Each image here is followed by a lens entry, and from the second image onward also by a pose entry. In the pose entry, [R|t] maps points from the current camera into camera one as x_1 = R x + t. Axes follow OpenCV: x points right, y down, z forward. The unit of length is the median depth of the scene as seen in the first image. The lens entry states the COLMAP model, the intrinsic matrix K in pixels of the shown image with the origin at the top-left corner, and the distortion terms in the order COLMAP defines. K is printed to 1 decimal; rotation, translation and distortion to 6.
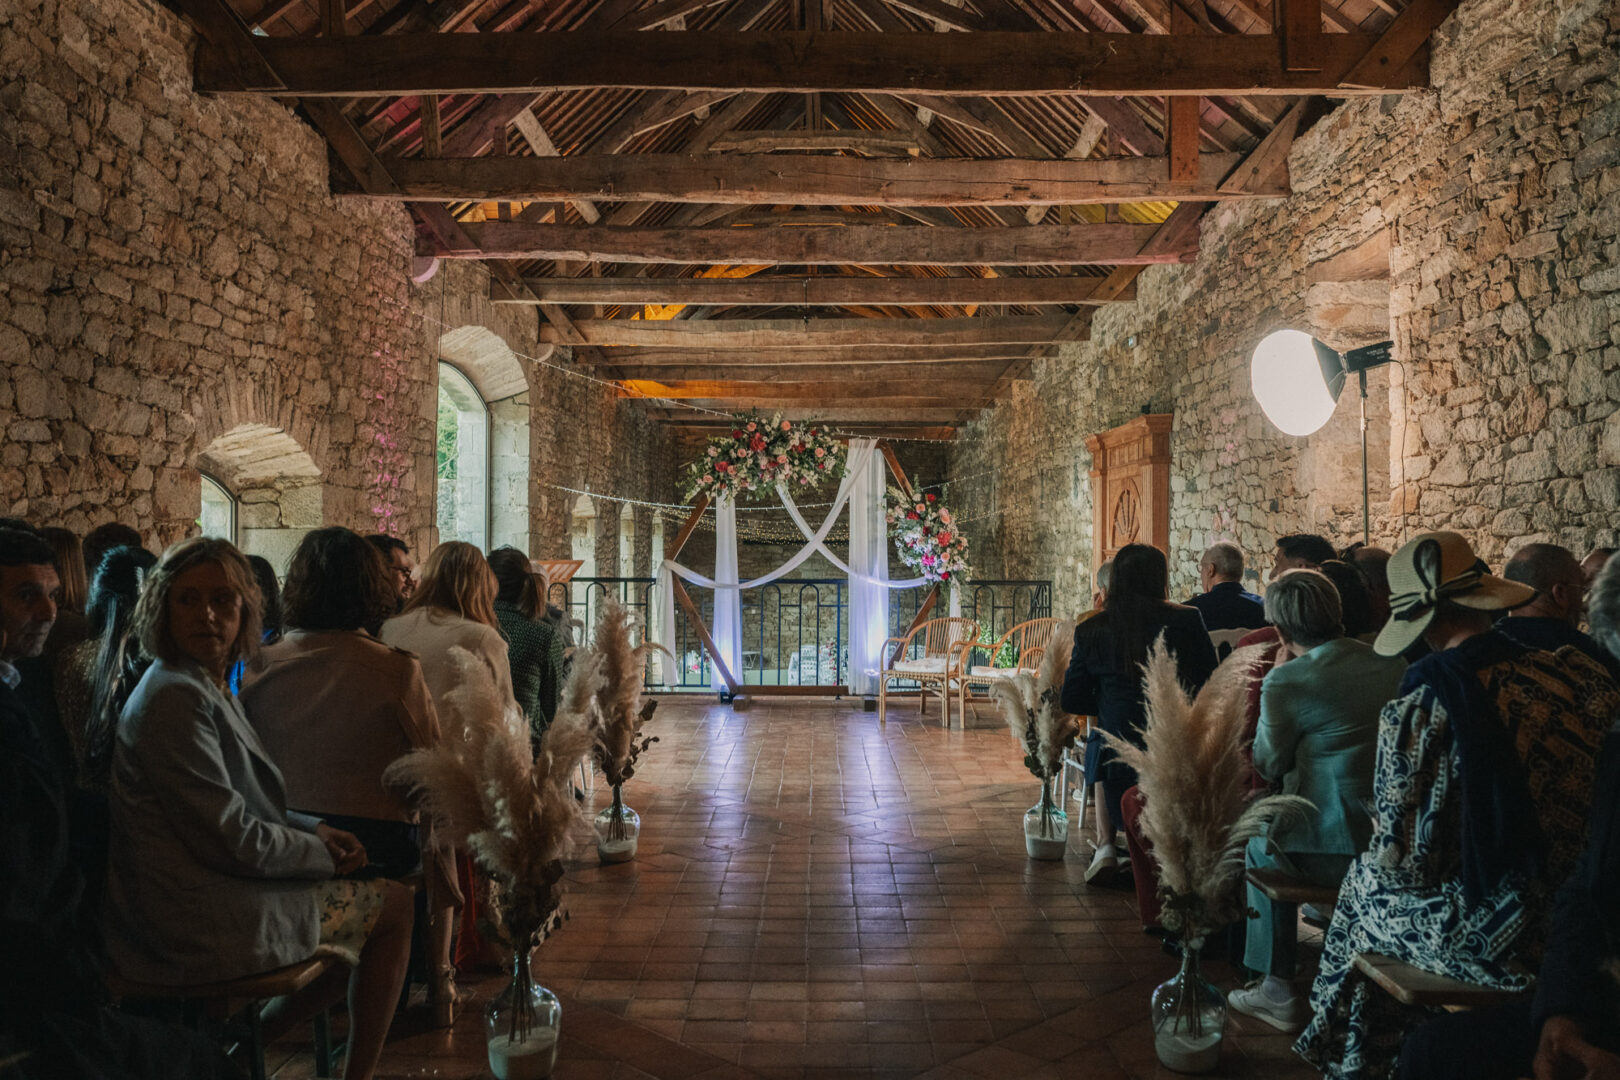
lens RADIAL K [[1321.3, 0, 854.0], [0, 1321.3, 538.7], [0, 0, 1]] dist [-0.063359, -0.013541]
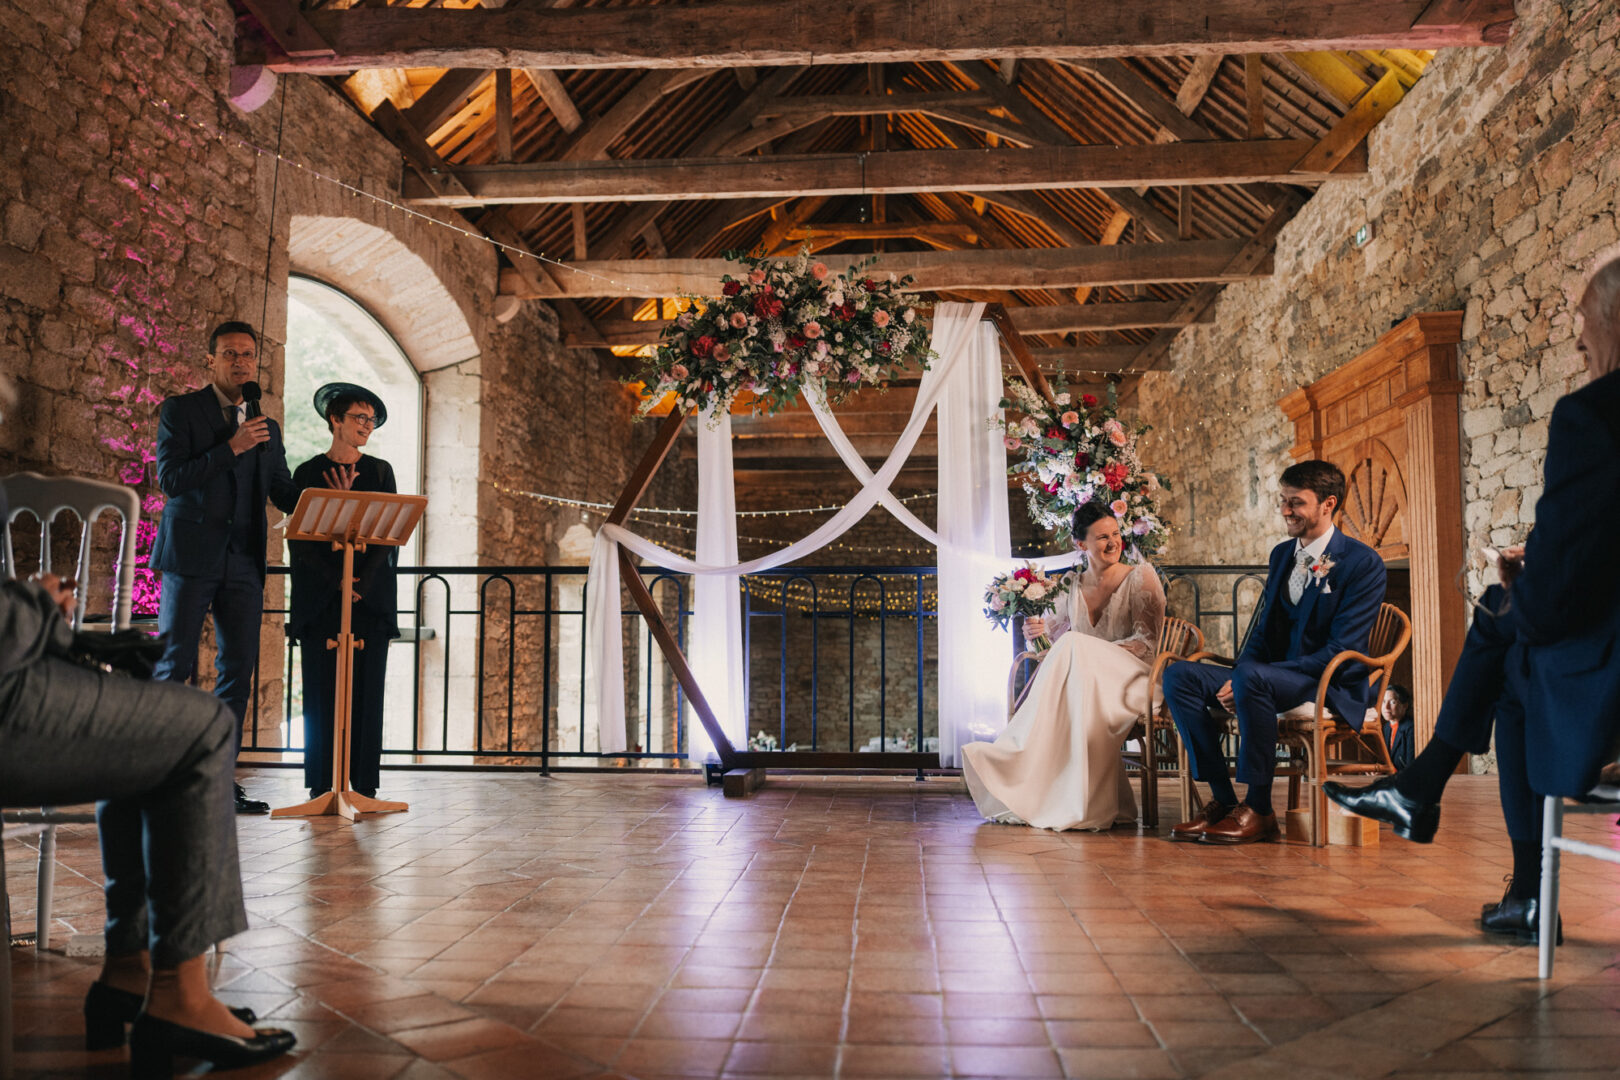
lens RADIAL K [[1372.1, 0, 810.8], [0, 1372.1, 534.1], [0, 0, 1]] dist [-0.067254, -0.003752]
pose [[0.996124, -0.013153, -0.086966, -0.007000], [0.006299, 0.996885, -0.078617, 0.066109], [0.087729, 0.077765, 0.993104, 0.434011]]
